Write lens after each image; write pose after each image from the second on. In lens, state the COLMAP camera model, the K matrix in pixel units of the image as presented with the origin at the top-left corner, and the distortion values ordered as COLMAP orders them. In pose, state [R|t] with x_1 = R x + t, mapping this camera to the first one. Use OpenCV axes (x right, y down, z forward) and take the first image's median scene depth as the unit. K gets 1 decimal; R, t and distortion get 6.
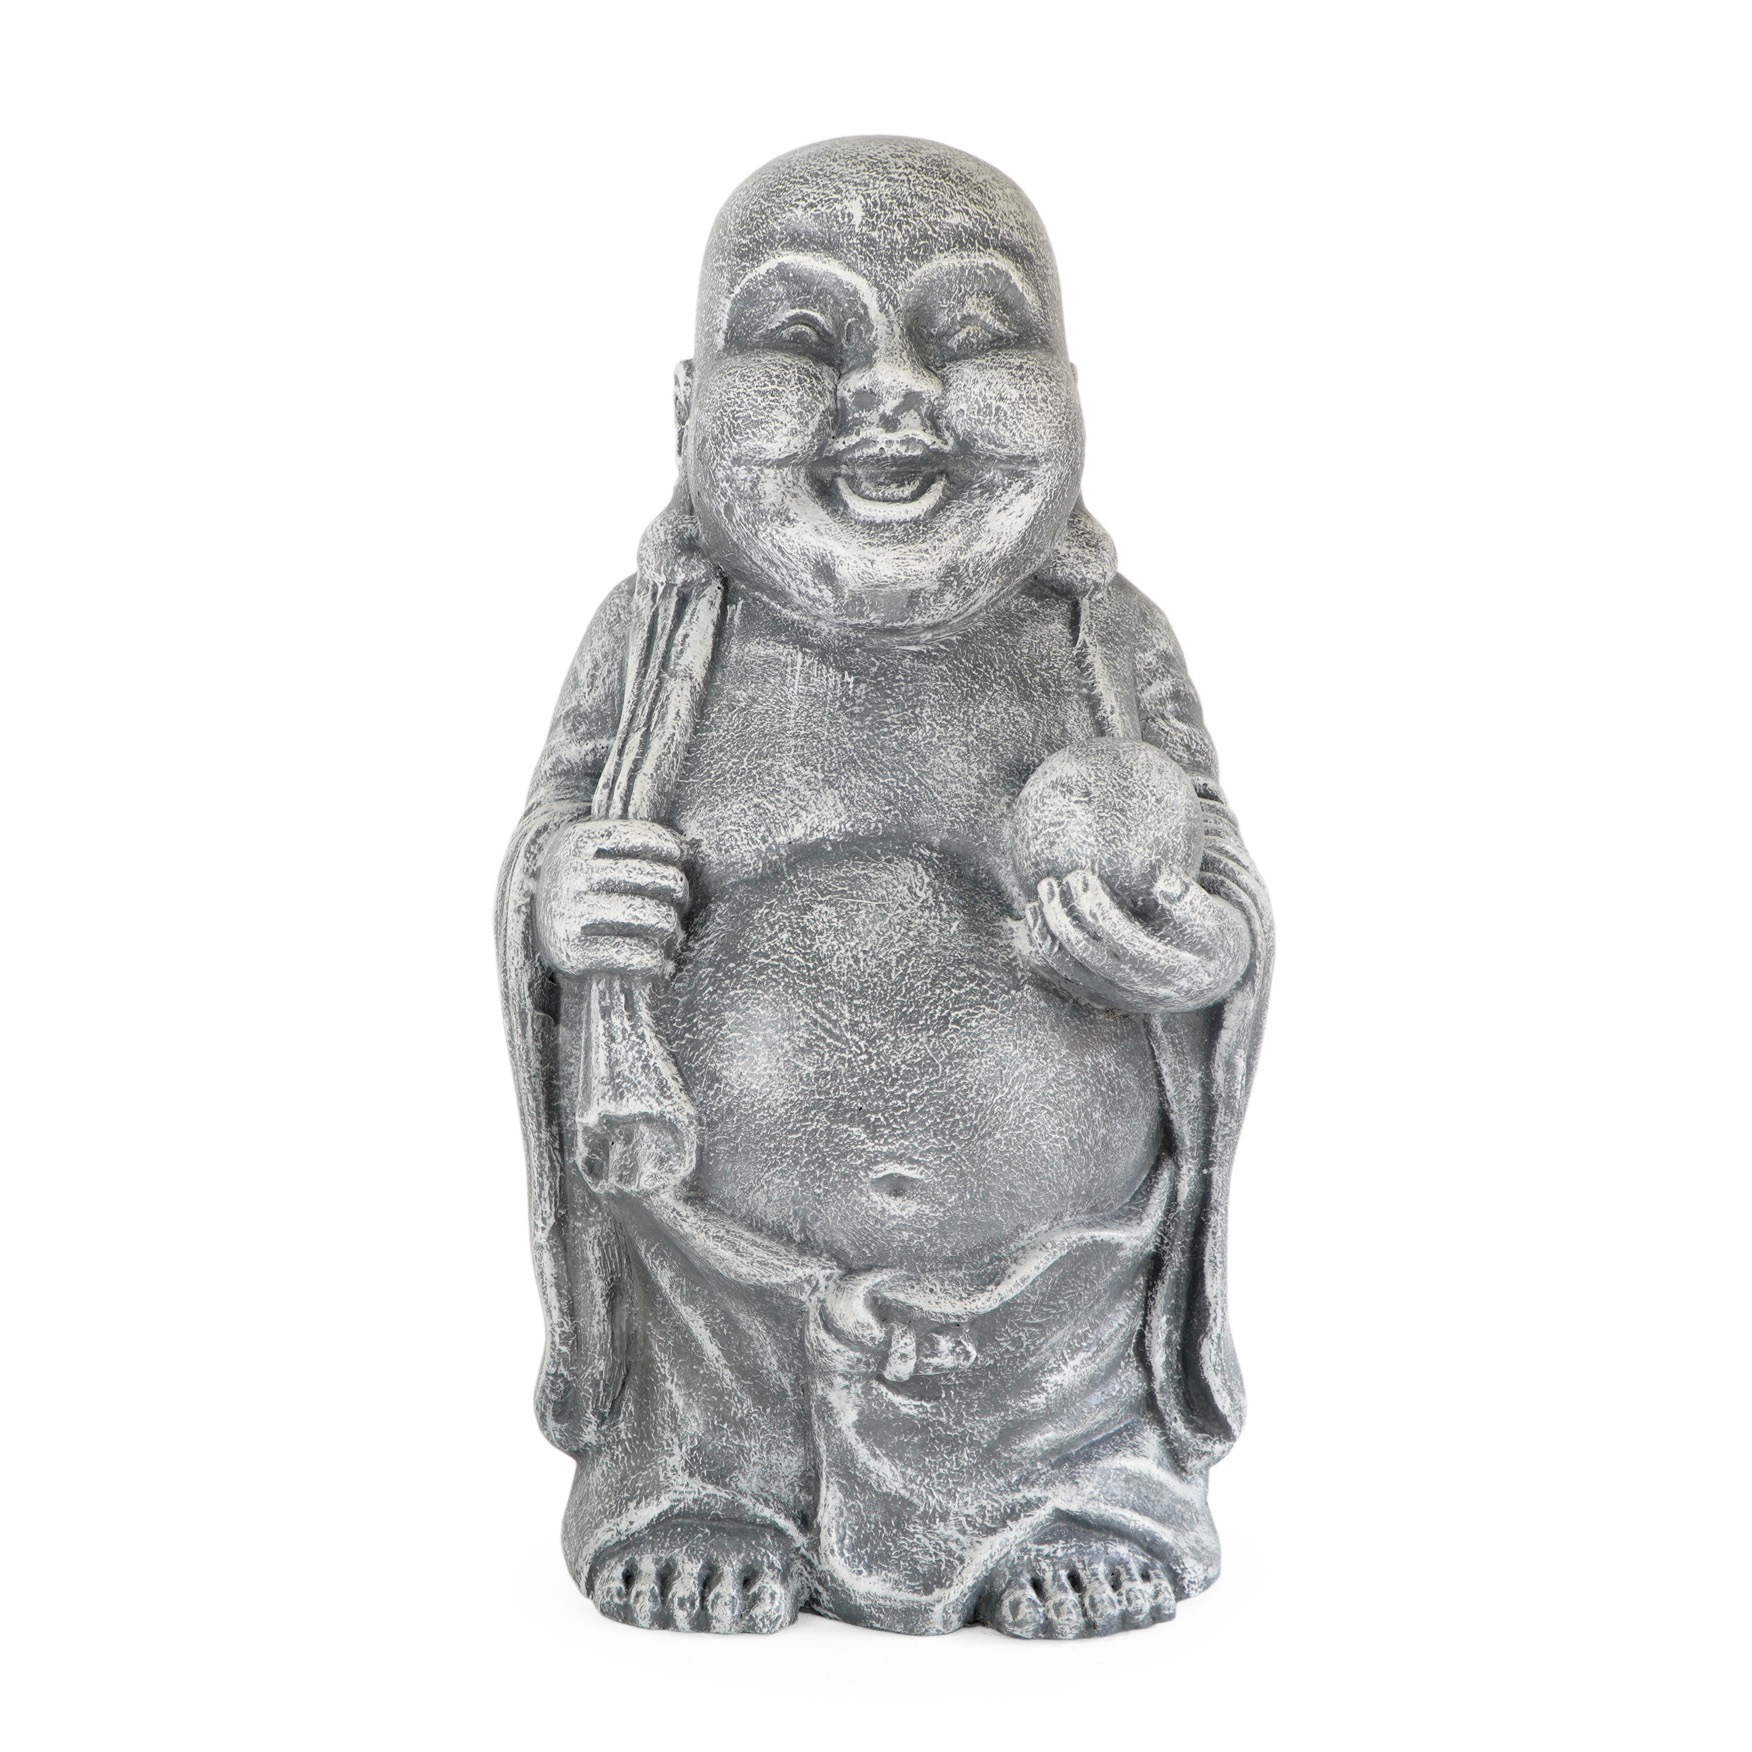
lens RADIAL K [[2218.8, 0, 867.5], [0, 2218.8, 879.1], [0, 0, 1]] dist [0.014338, 0.000000]
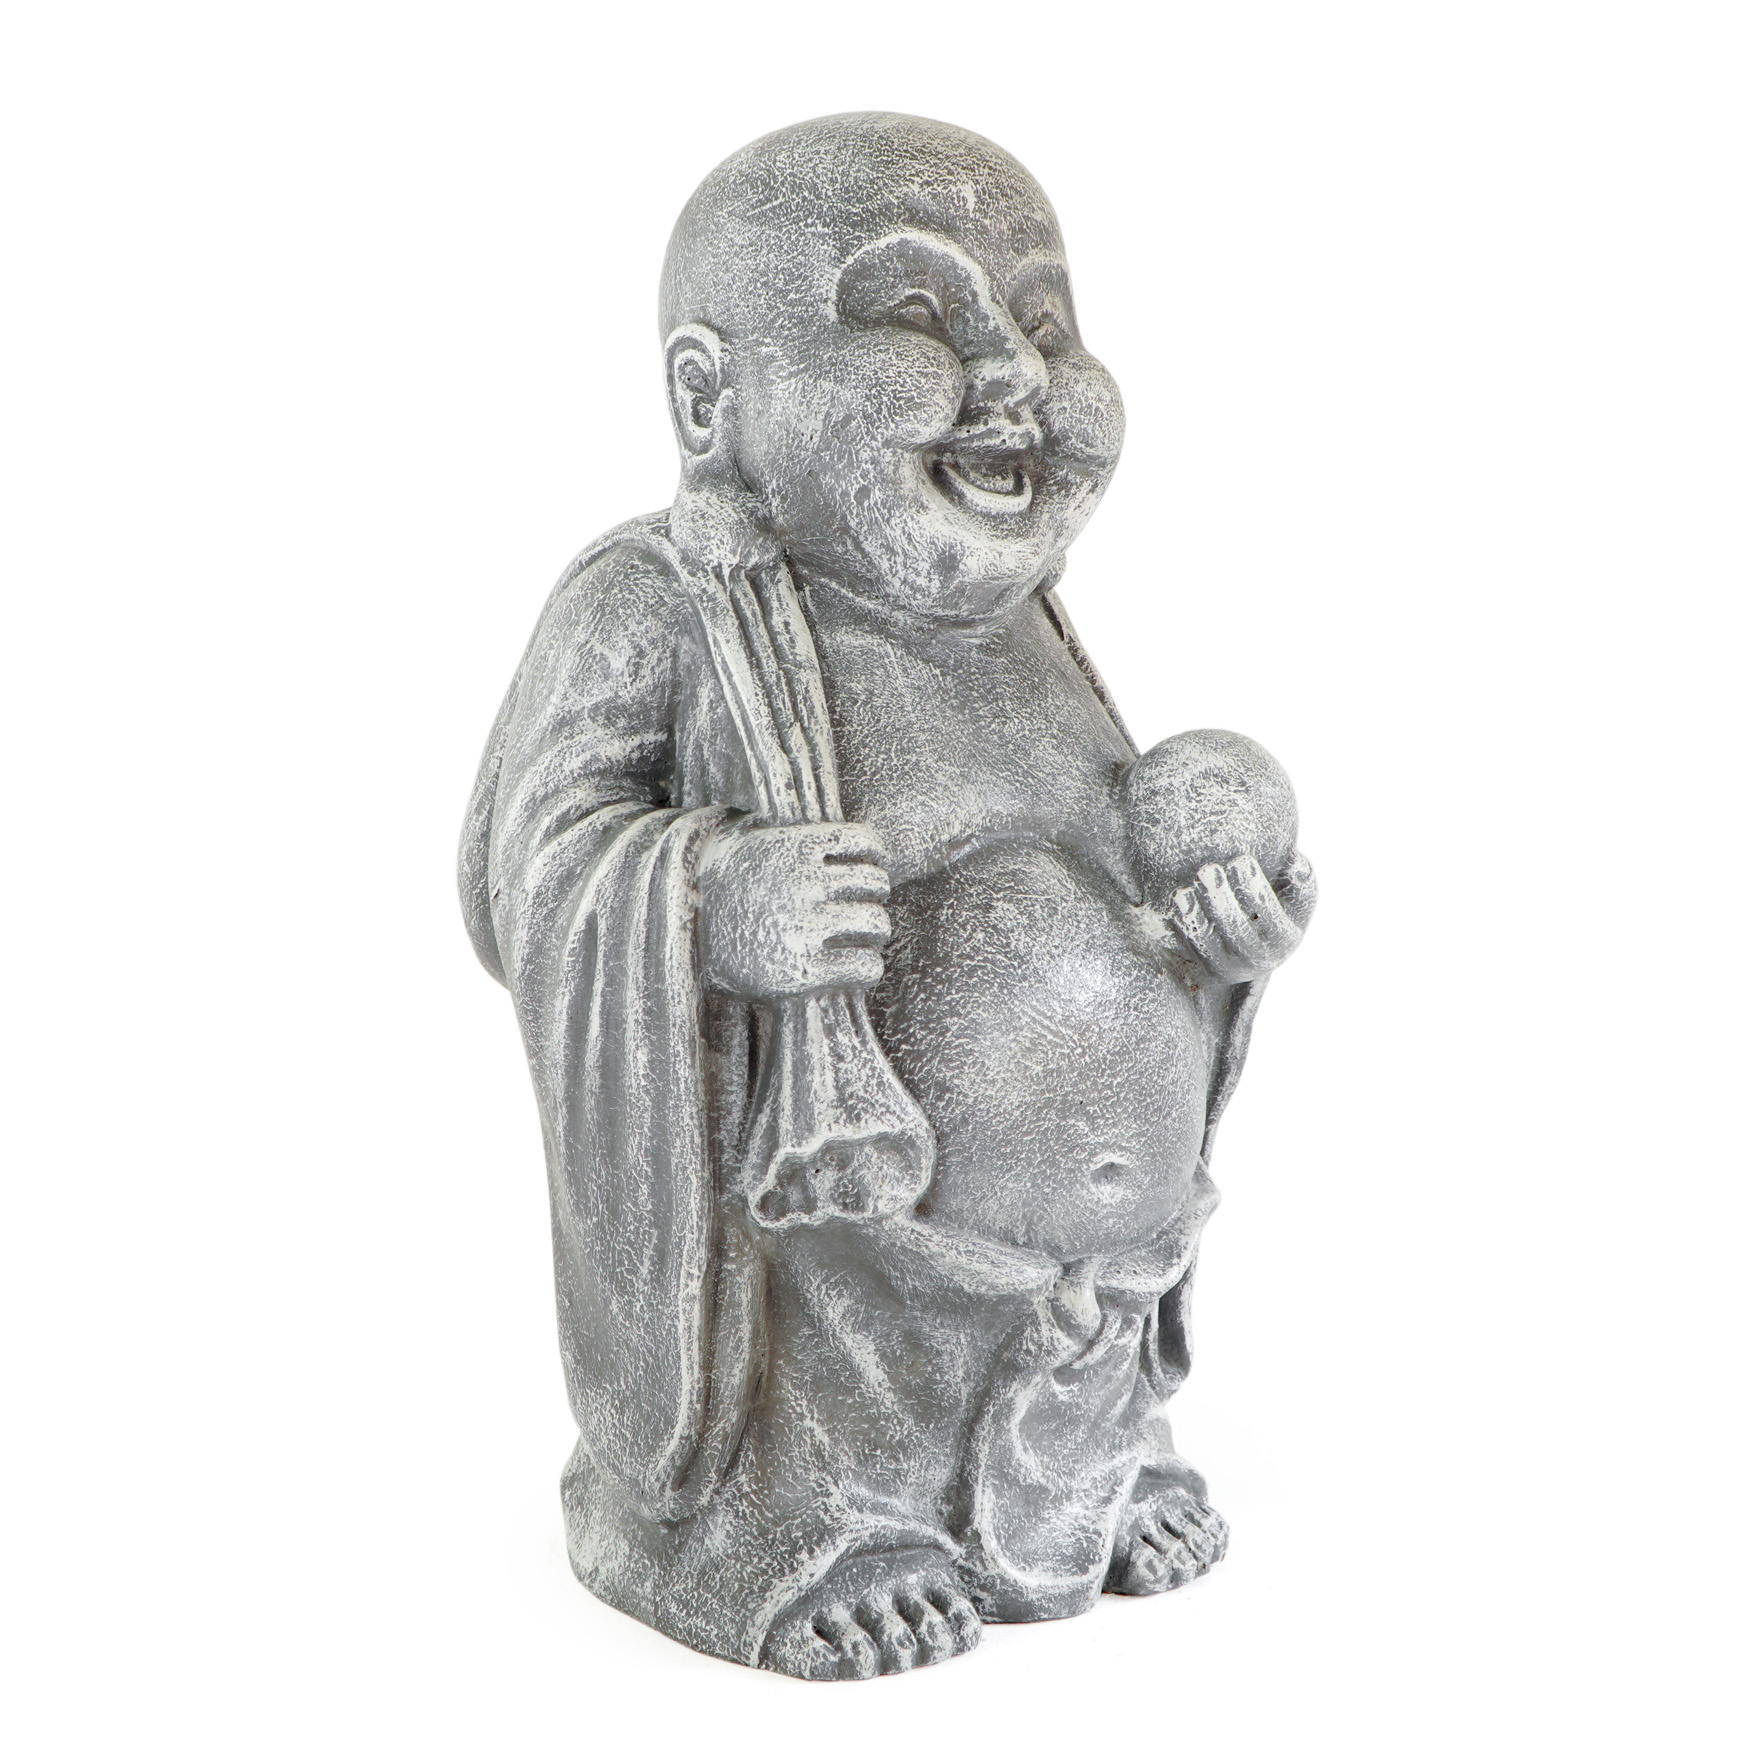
lens RADIAL K [[2218.8, 0, 827.9], [0, 2218.8, 869.6], [0, 0, 1]] dist [0.014338, 0.000000]
pose [[0.803709, -0.046157, 0.593229, -0.654346], [0.040480, 0.998918, 0.022880, -0.027918], [-0.593644, 0.005625, 0.804708, 0.248355]]
